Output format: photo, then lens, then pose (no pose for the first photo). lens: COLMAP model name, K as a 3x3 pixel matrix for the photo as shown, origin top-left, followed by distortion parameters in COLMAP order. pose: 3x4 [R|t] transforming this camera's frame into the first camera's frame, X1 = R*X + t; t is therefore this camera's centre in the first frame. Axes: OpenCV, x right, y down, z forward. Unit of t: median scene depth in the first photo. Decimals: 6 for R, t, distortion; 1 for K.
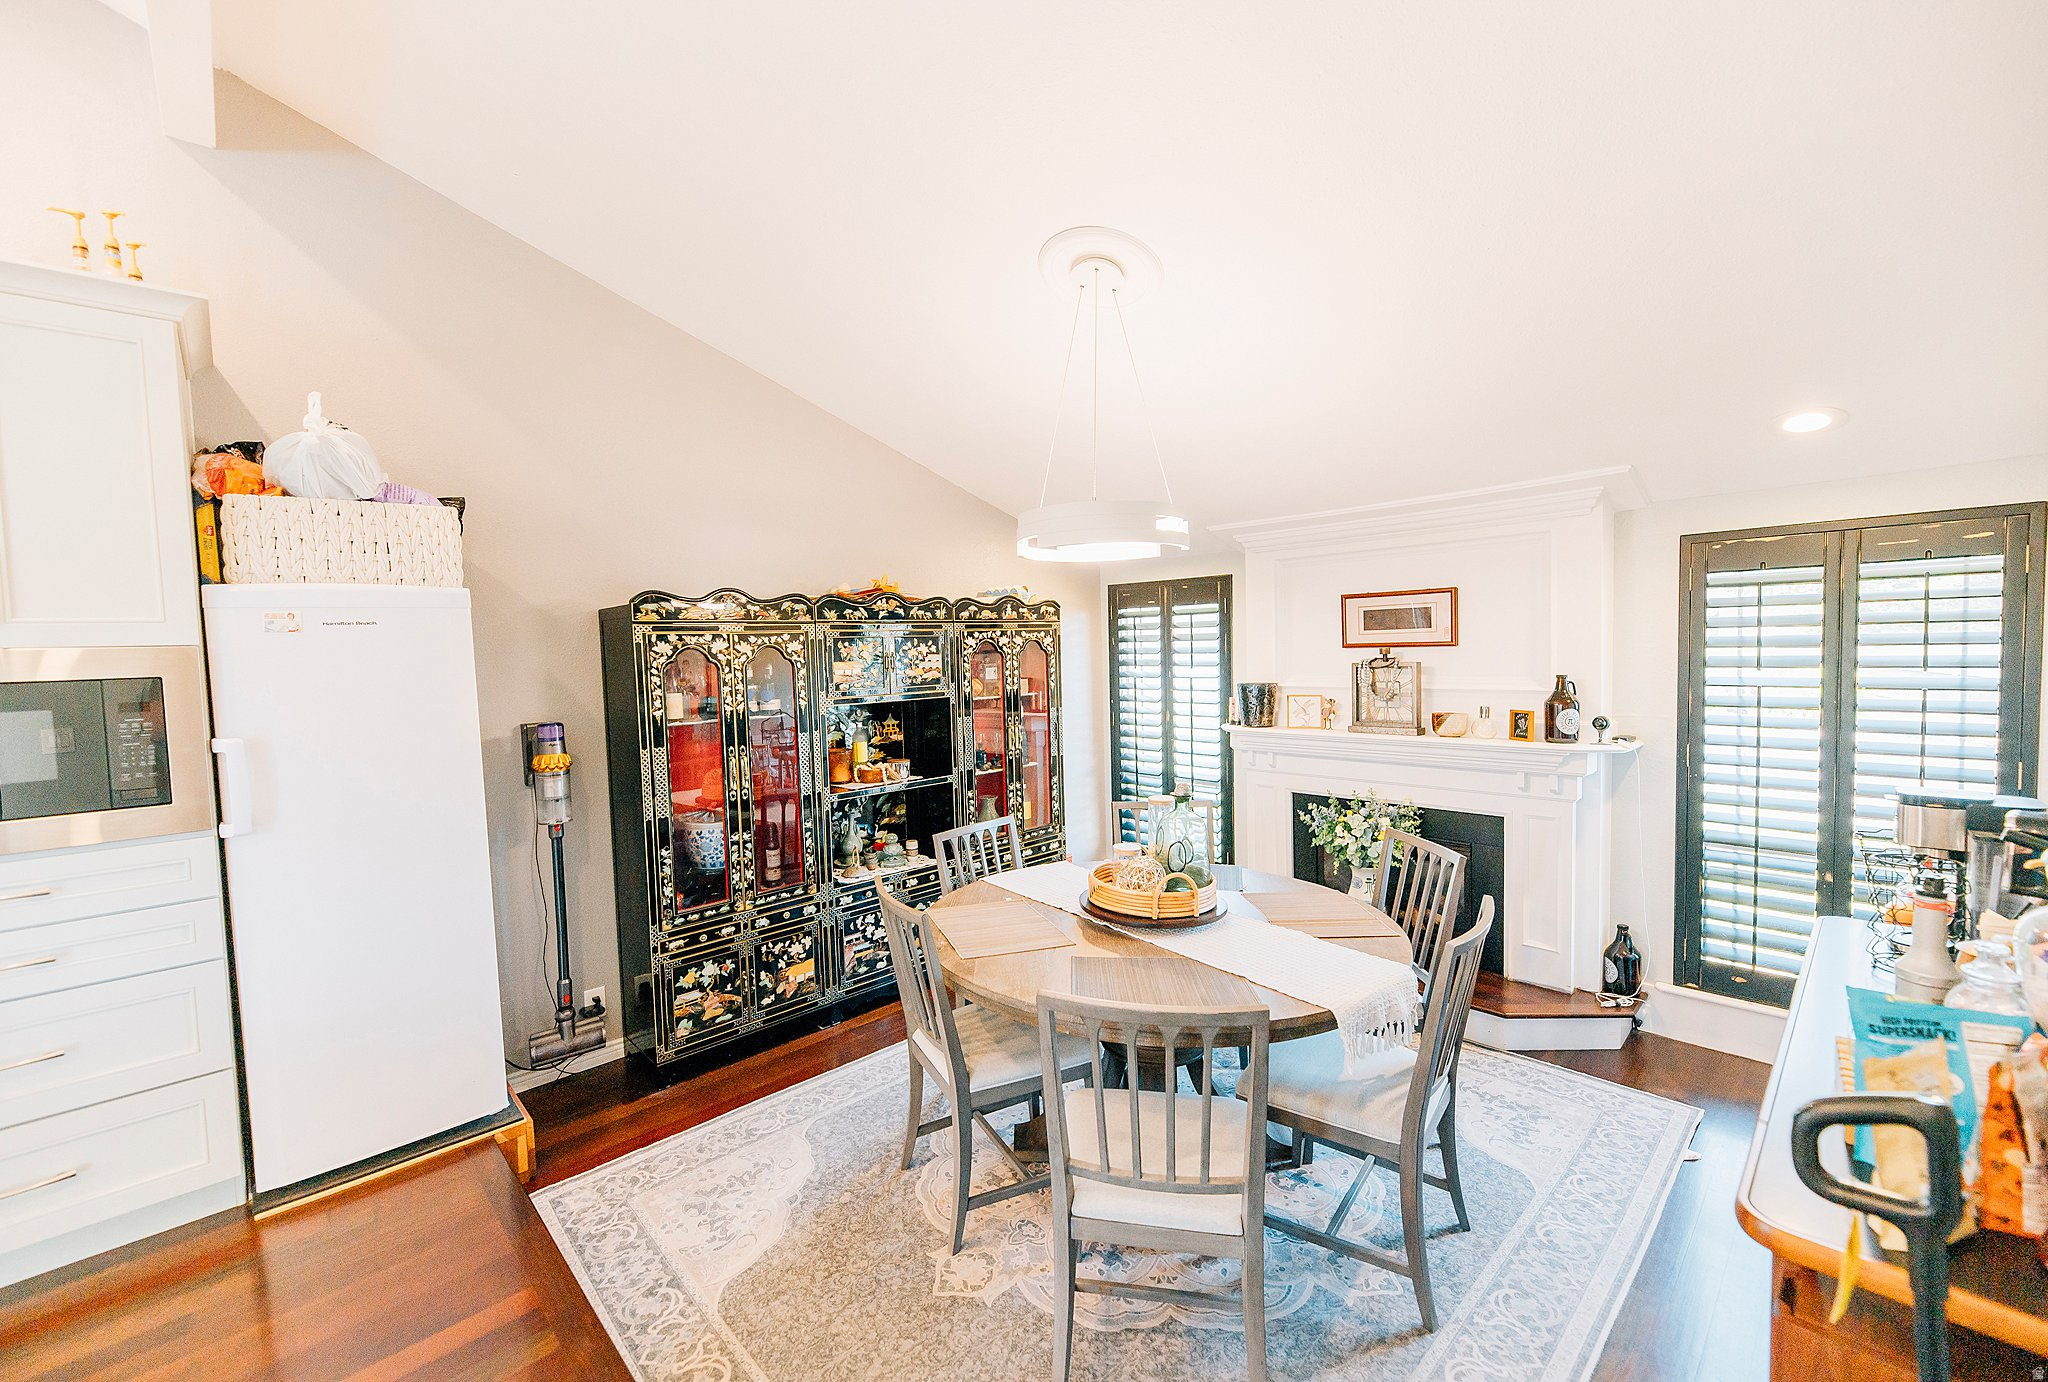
lens RADIAL K [[835.1, 0, 1023.0], [0, 835.1, 688.4], [0, 0, 1]] dist [0.000982, -0.000114]
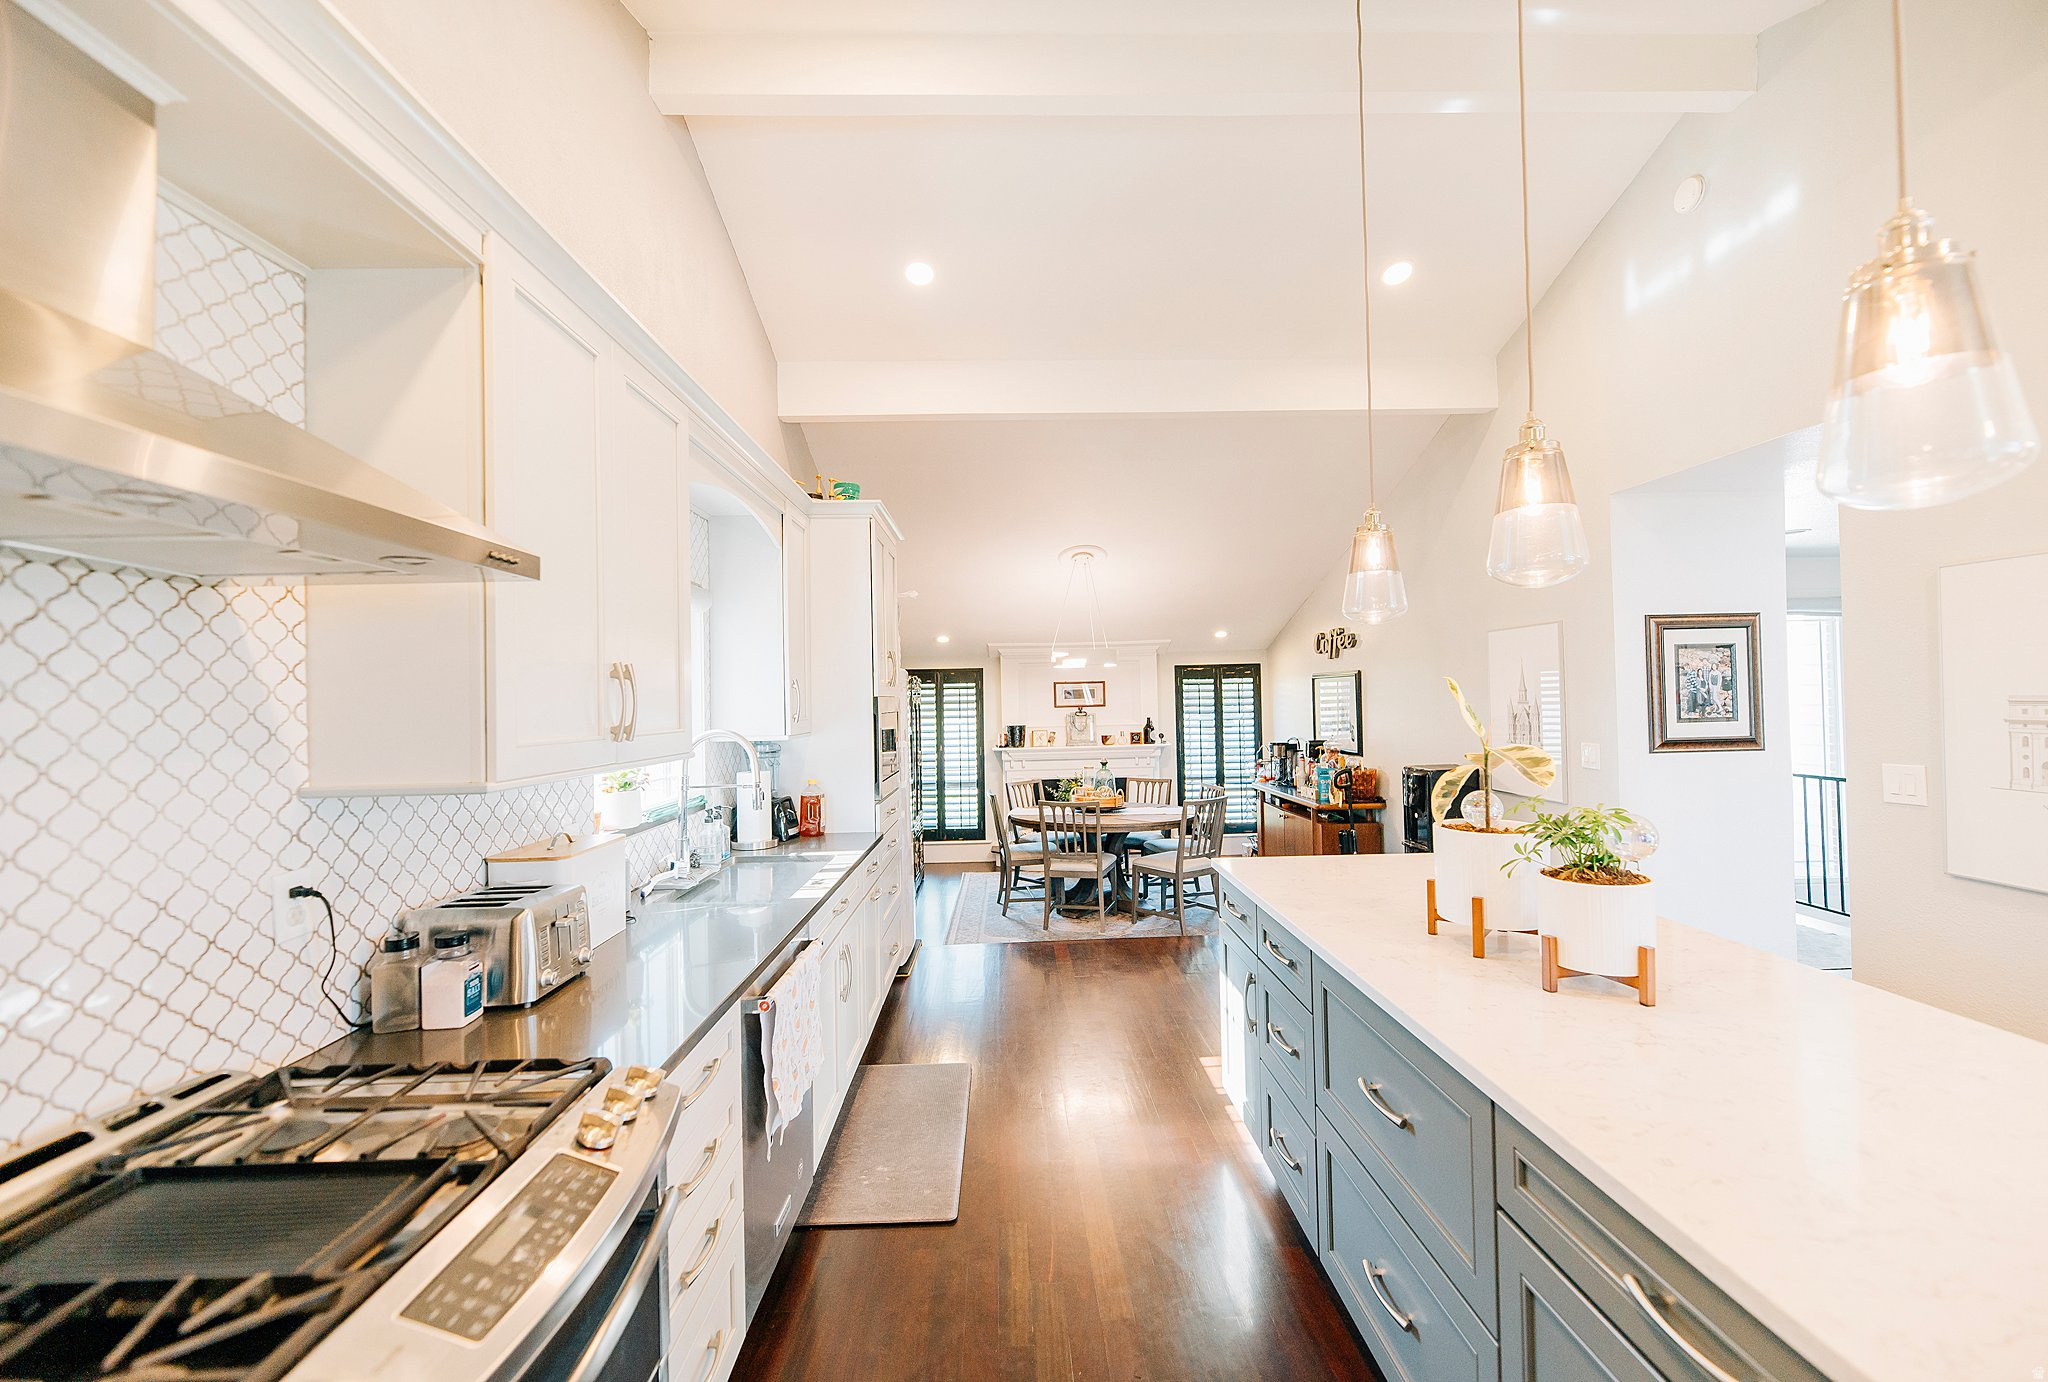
lens RADIAL K [[833.4, 0, 1031.7], [0, 833.4, 692.8], [0, 0, 1]] dist [-0.007327, 0.000014]
pose [[0.662839, 0.020508, 0.748481, -1.484053], [0.040446, 0.997185, -0.063141, 0.054714], [-0.747669, 0.072125, 0.660144, -0.413175]]
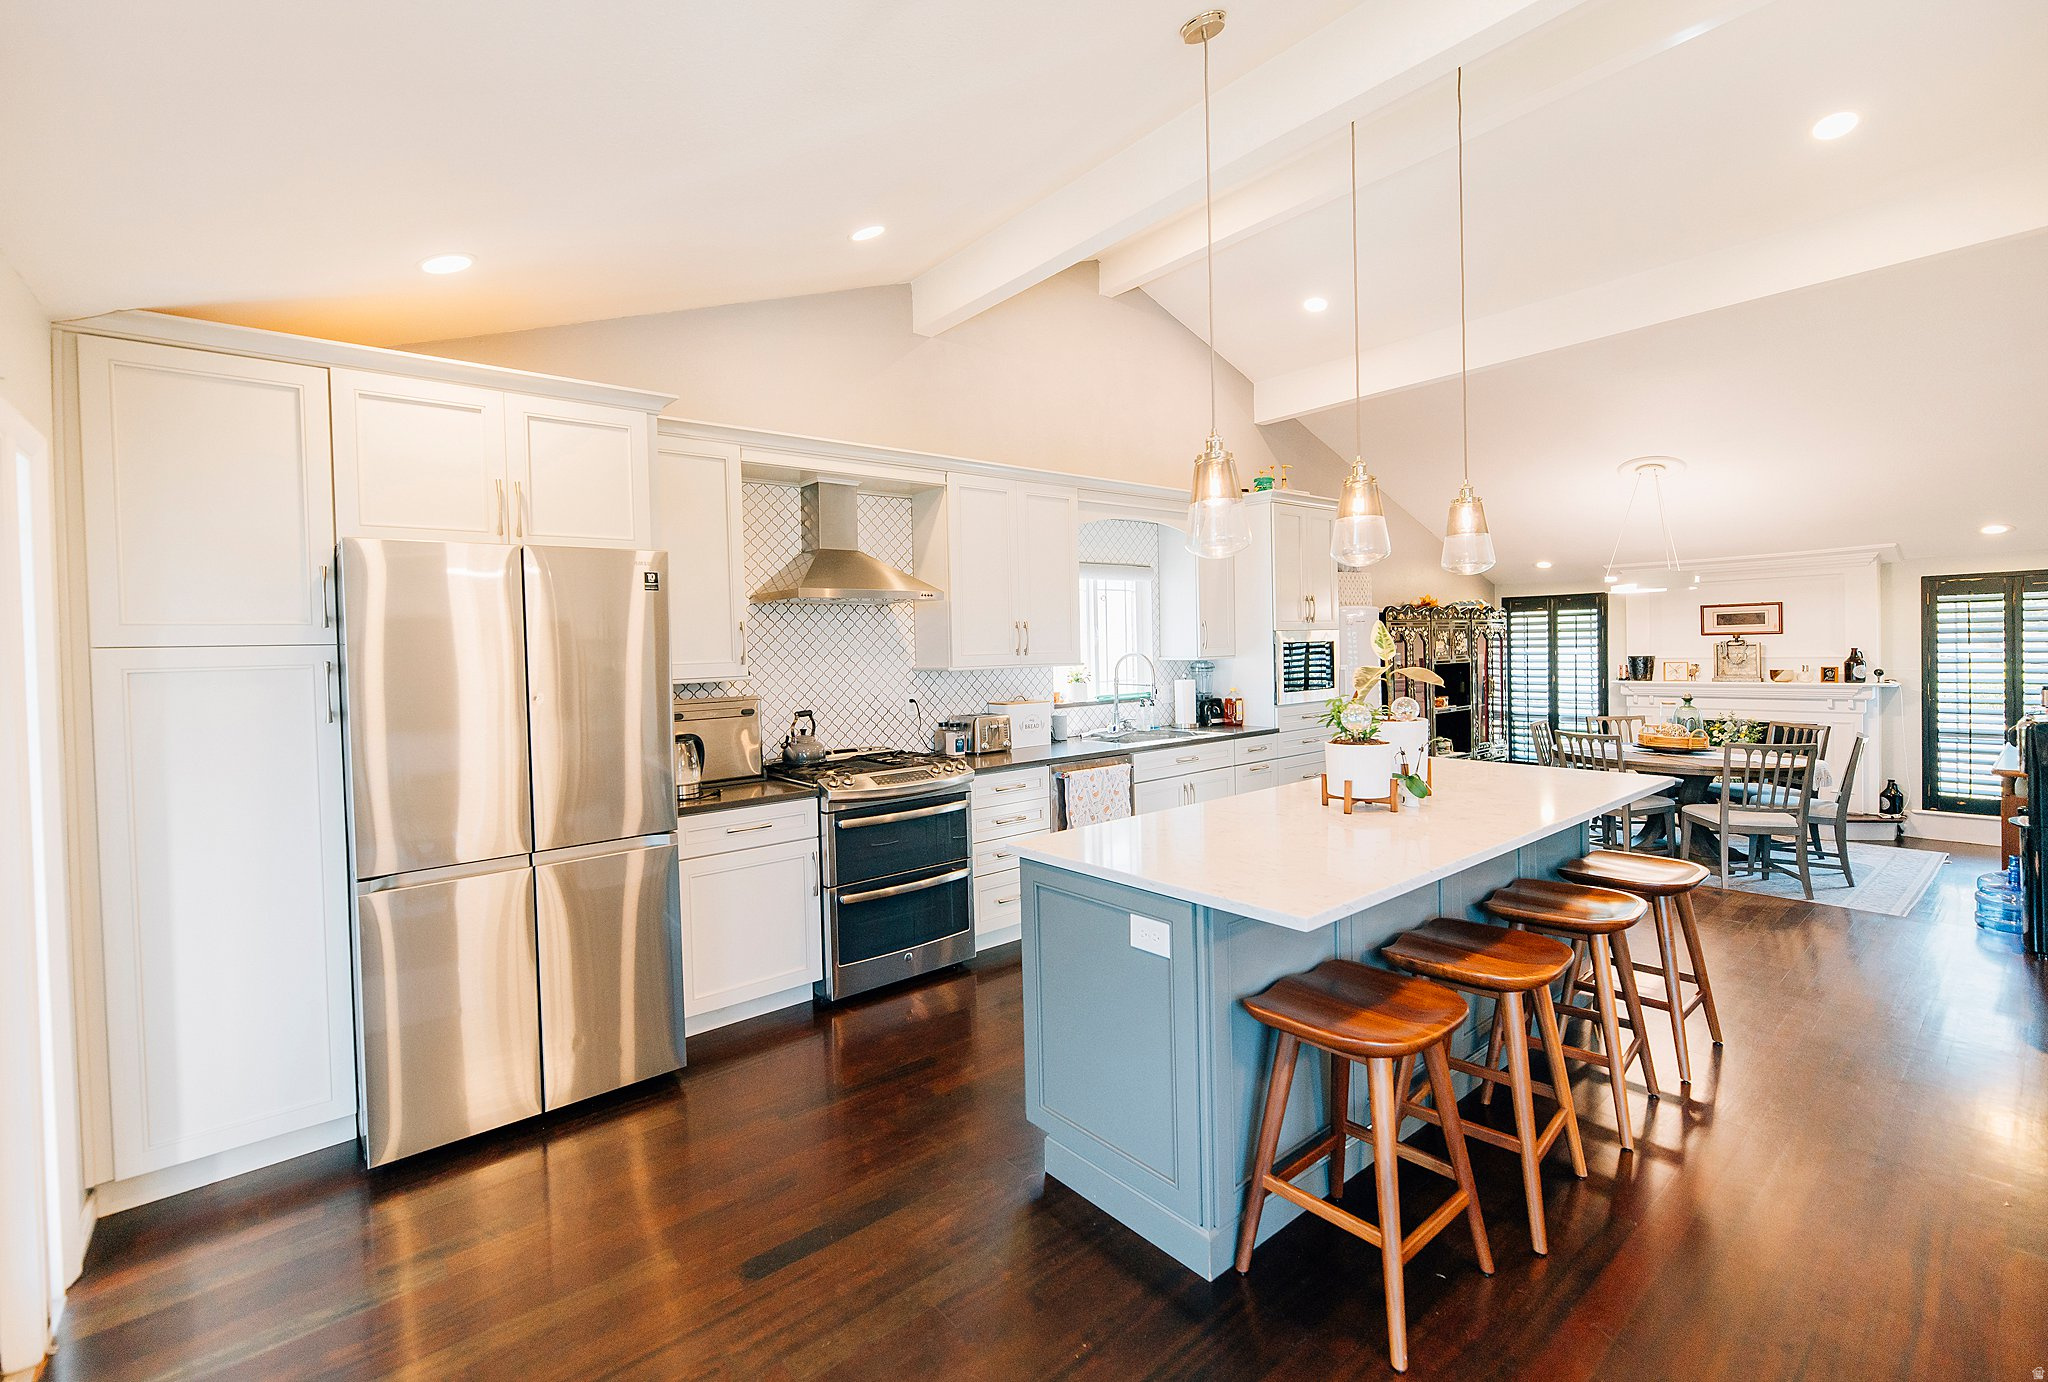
lens RADIAL K [[875.3, 0, 969.1], [0, 875.3, 660.9], [0, 0, 1]] dist [-0.002009, 0.000075]
pose [[0.995494, 0.004528, -0.094718, -1.199265], [-0.007613, 0.999451, -0.032230, 0.094169], [0.094521, 0.032806, 0.994982, -1.200942]]
